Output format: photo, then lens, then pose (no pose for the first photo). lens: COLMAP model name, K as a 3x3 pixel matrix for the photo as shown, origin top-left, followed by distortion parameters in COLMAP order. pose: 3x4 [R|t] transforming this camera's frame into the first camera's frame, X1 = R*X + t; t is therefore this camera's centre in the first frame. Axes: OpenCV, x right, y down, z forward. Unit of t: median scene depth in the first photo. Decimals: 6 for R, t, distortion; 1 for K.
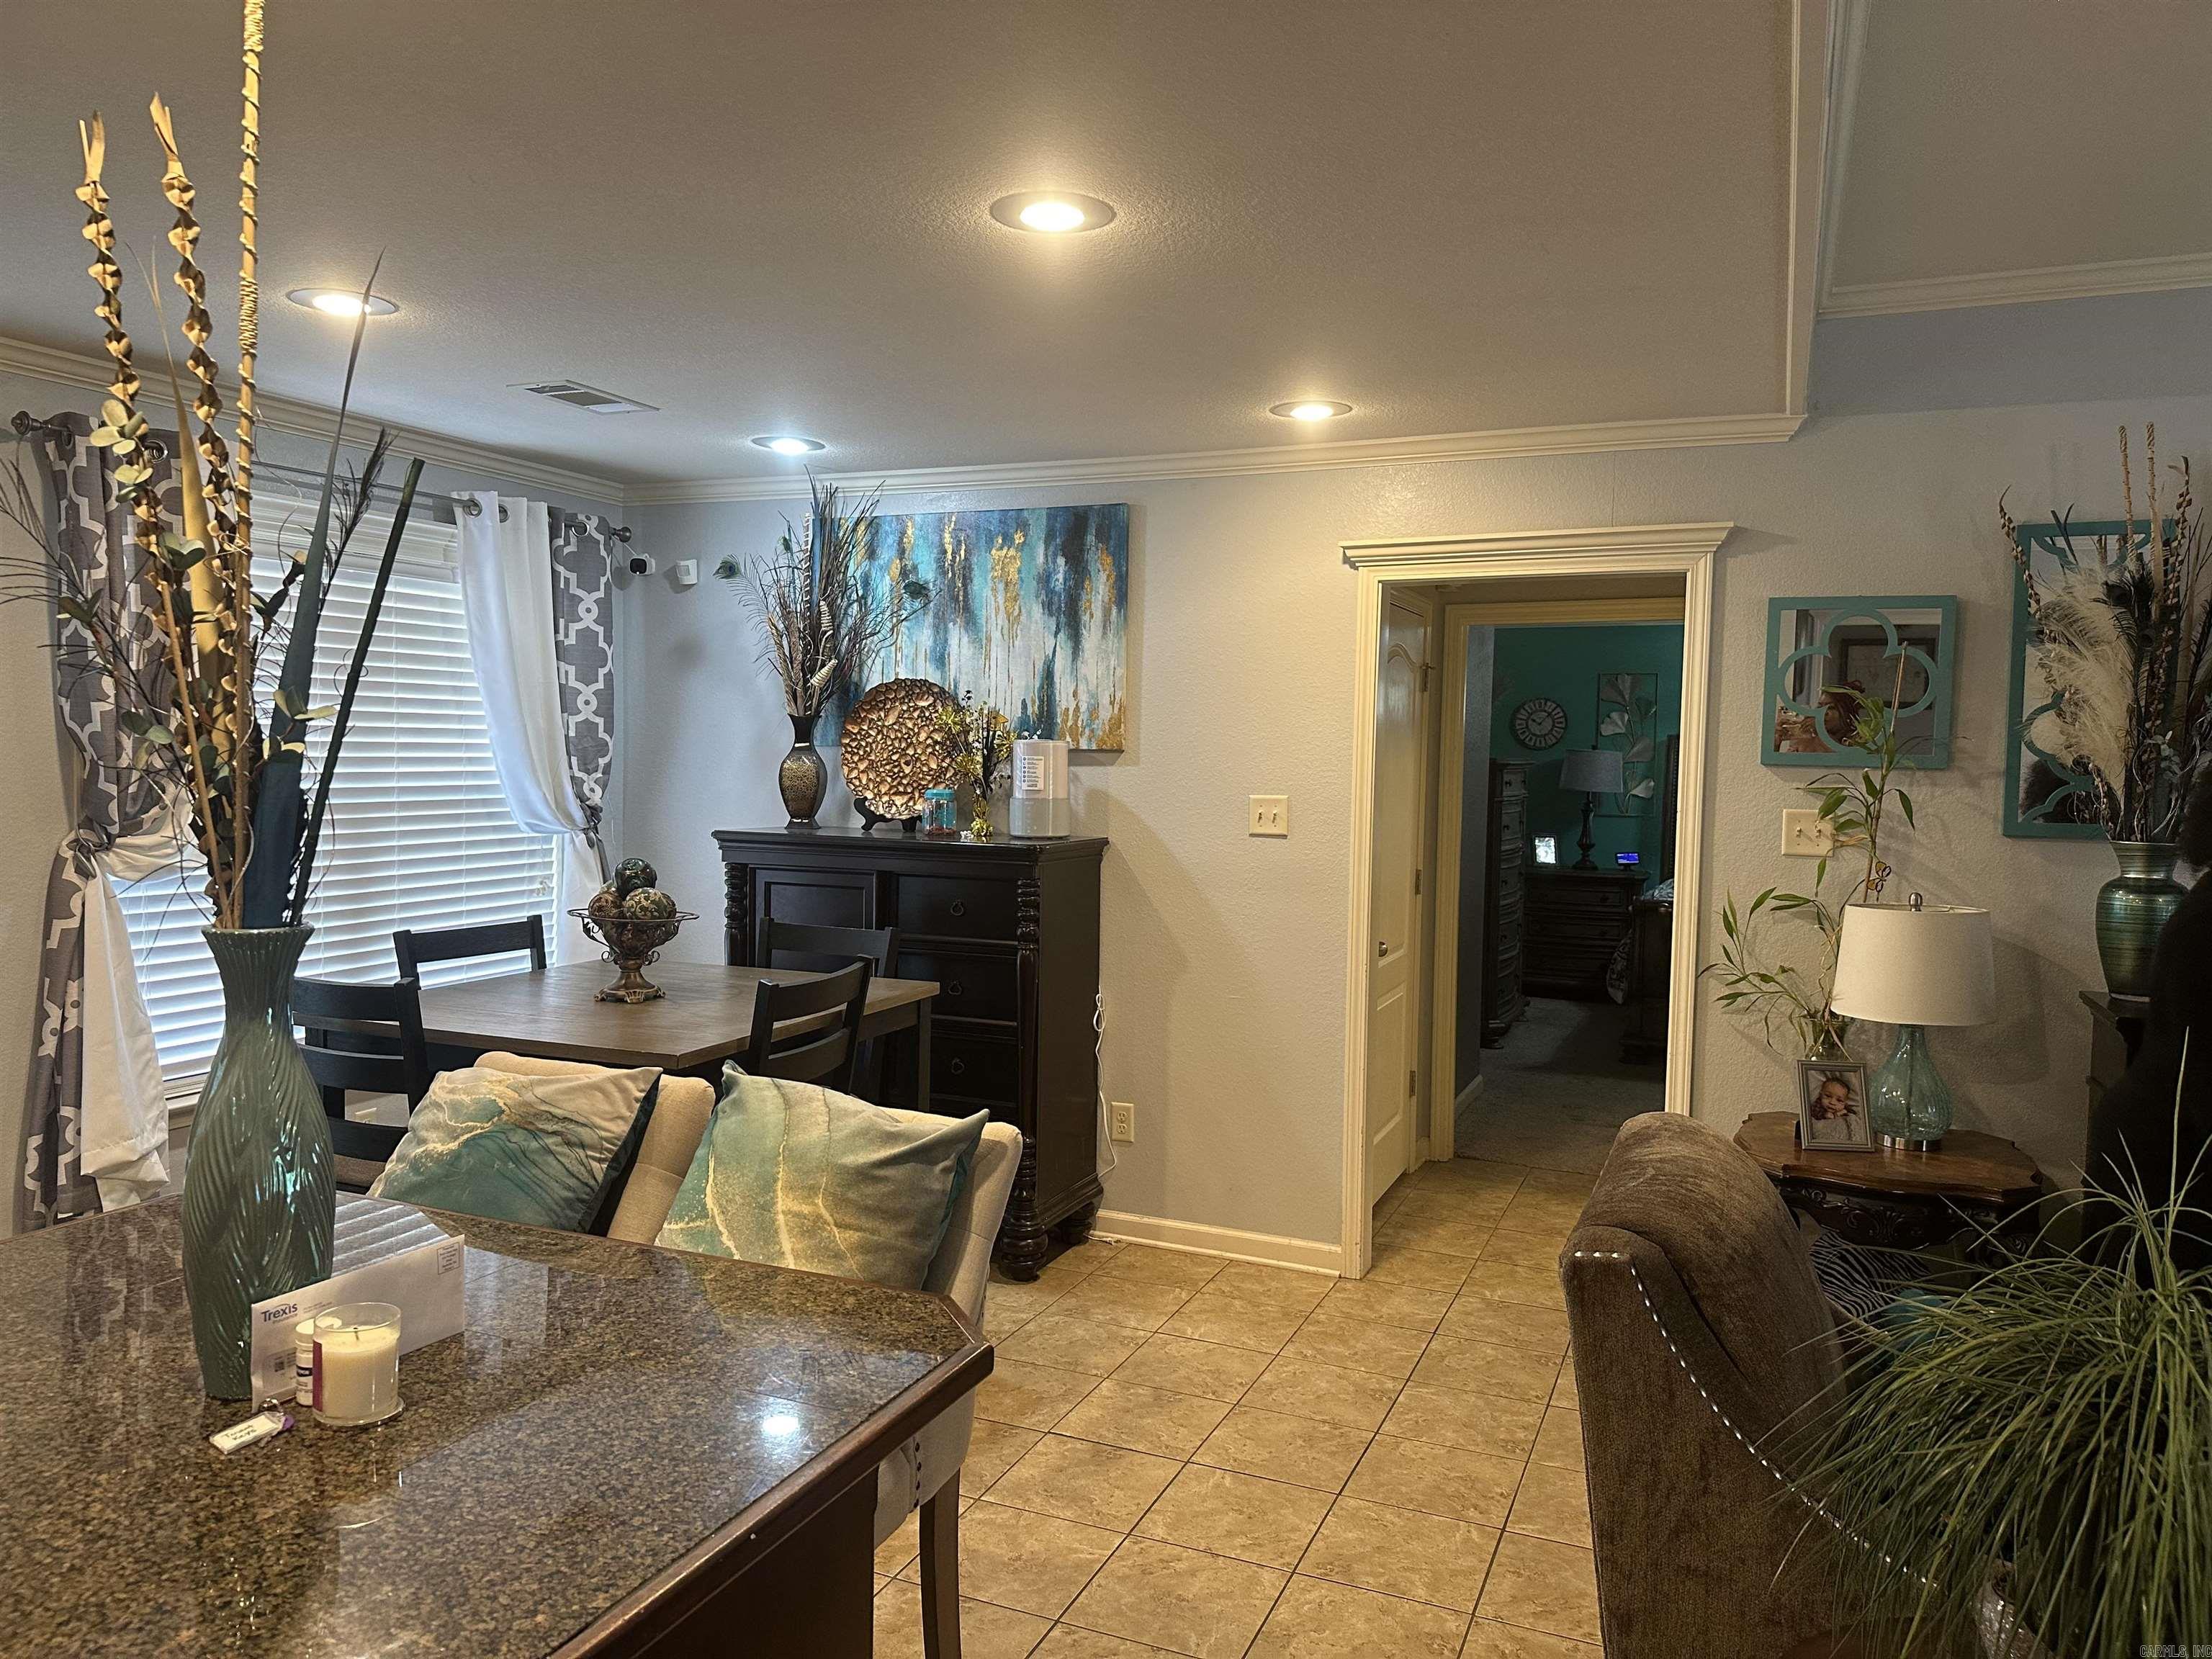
lens RADIAL K [[1543.1, 0, 1097.3], [0, 1543.1, 836.3], [0, 0, 1]] dist [0.052218, -0.029090]
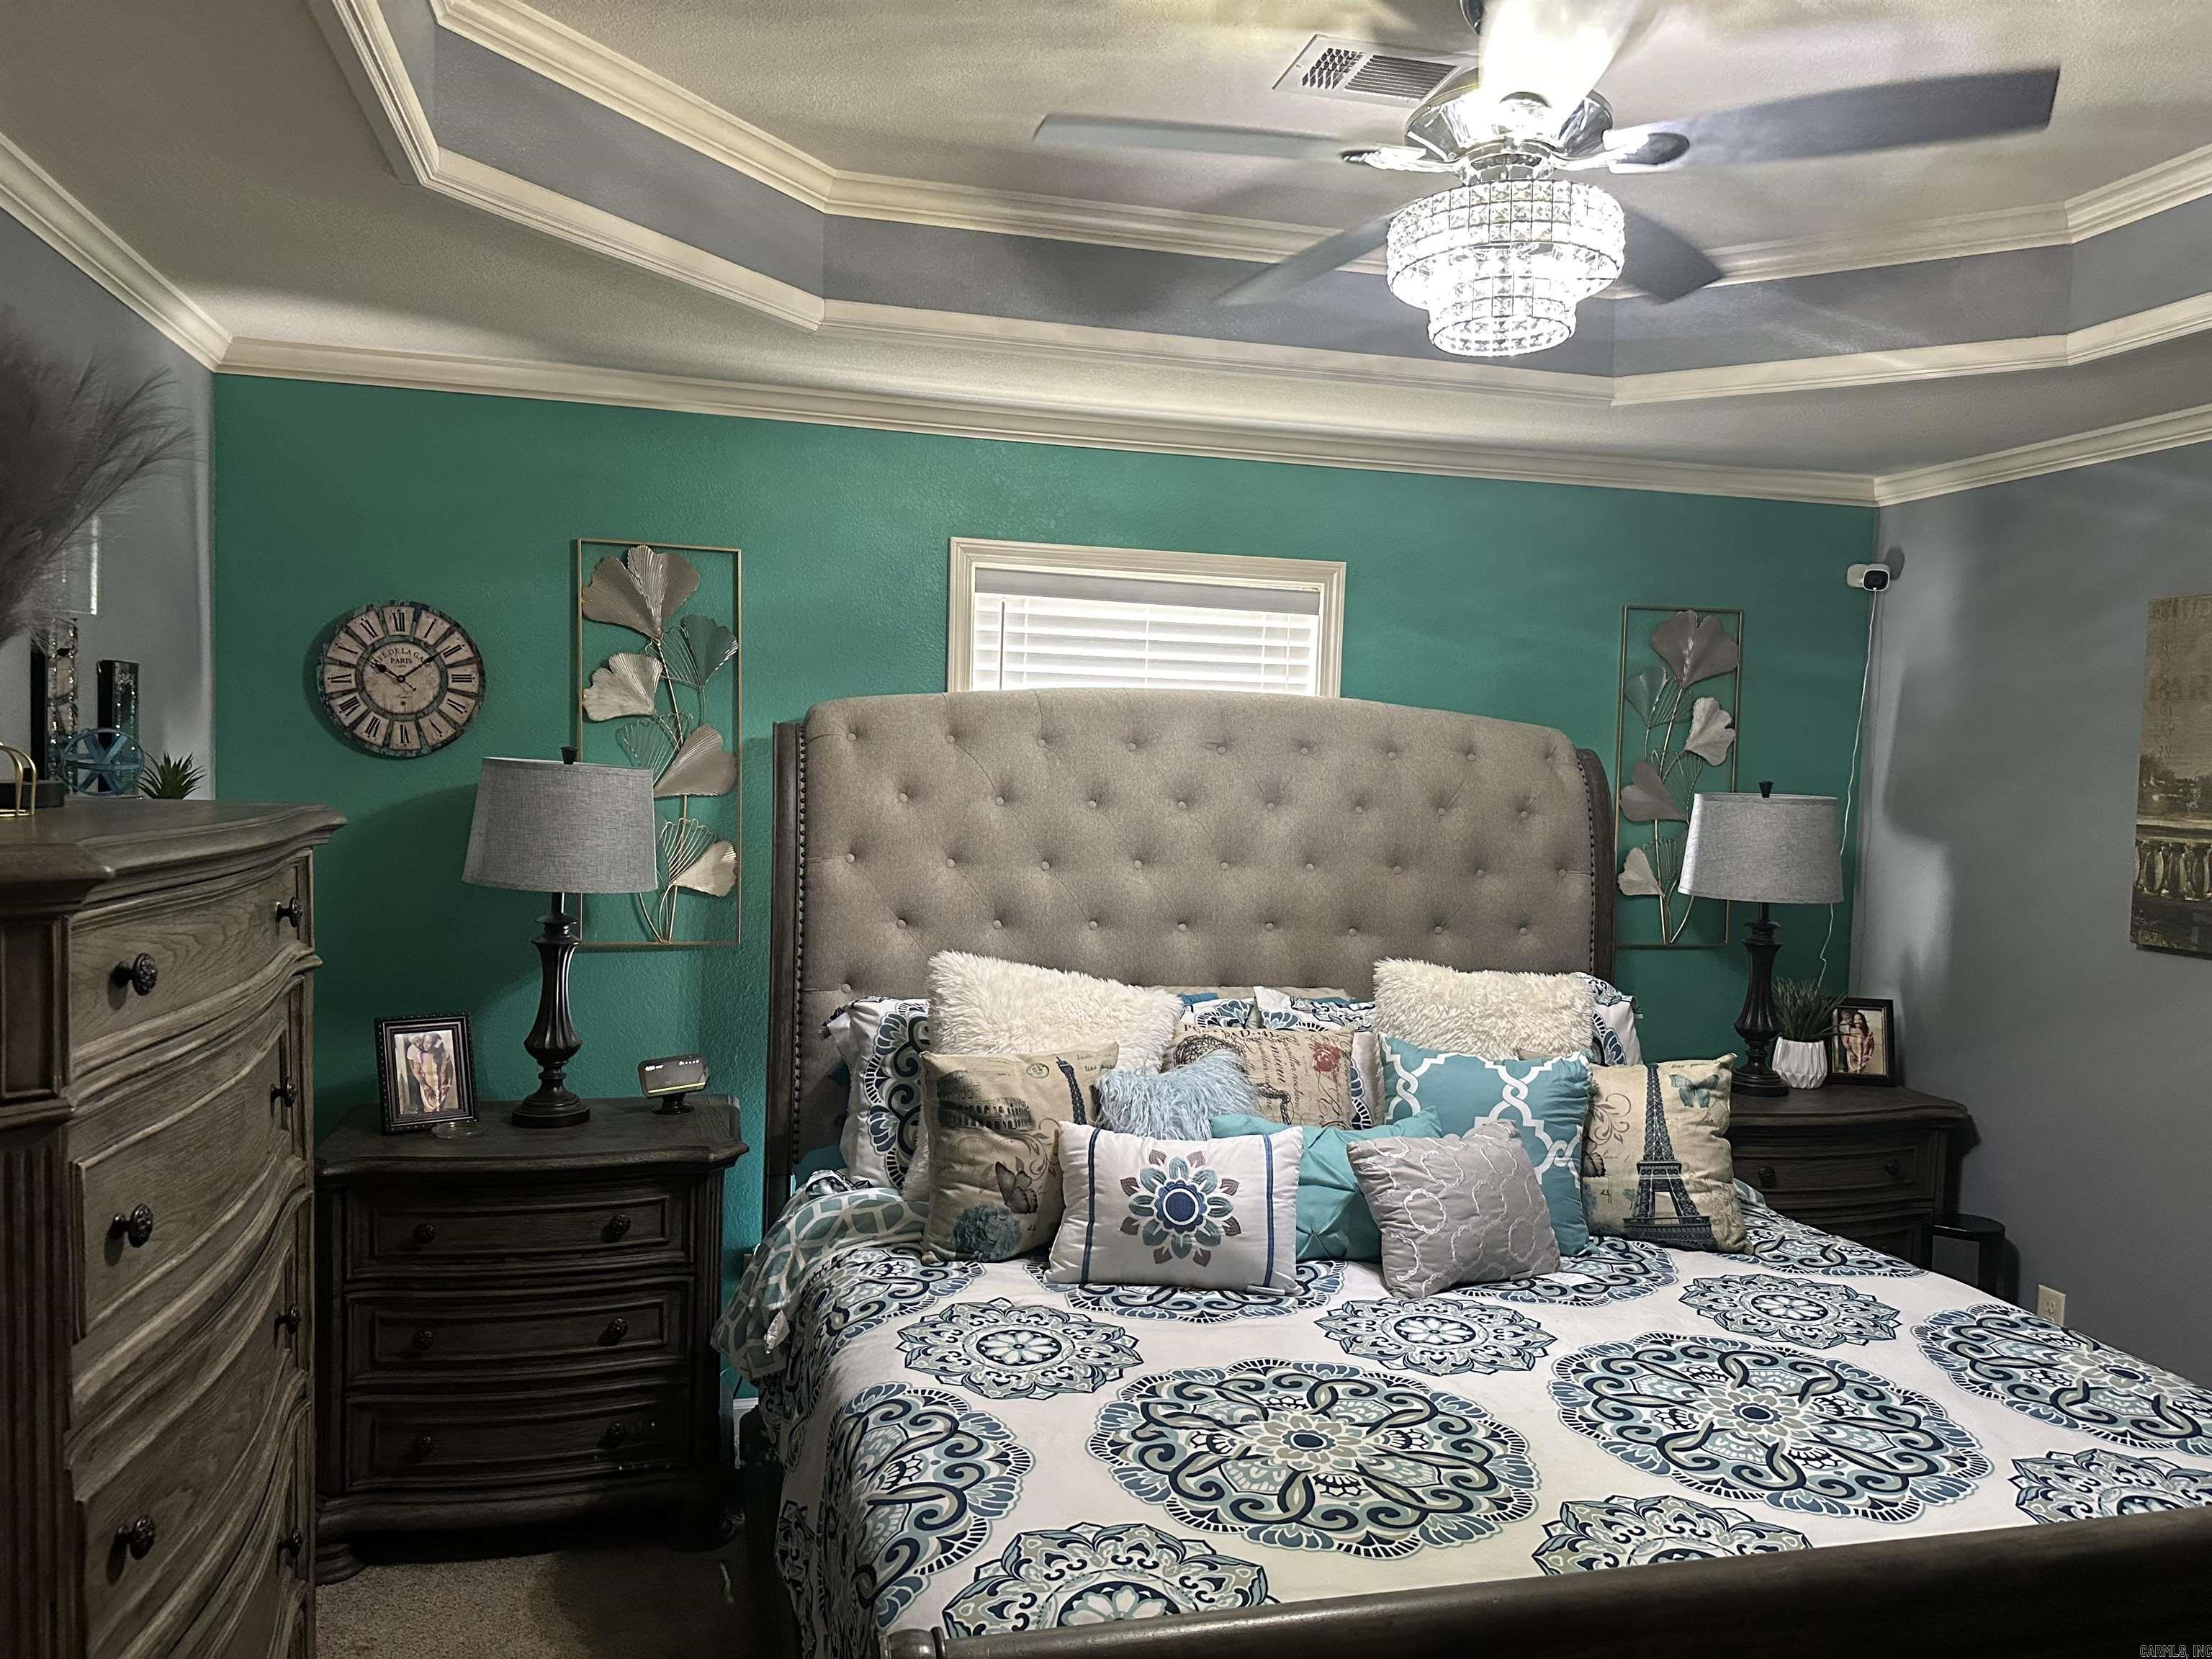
lens RADIAL K [[1543.1, 0, 1103.3], [0, 1543.1, 831.3], [0, 0, 1]] dist [0.052218, -0.029090]
pose [[0.789063, -0.026522, 0.613740, 0.204044], [0.020788, 0.999648, 0.016472, -0.043660], [-0.613961, -0.000239, 0.789336, 0.660660]]
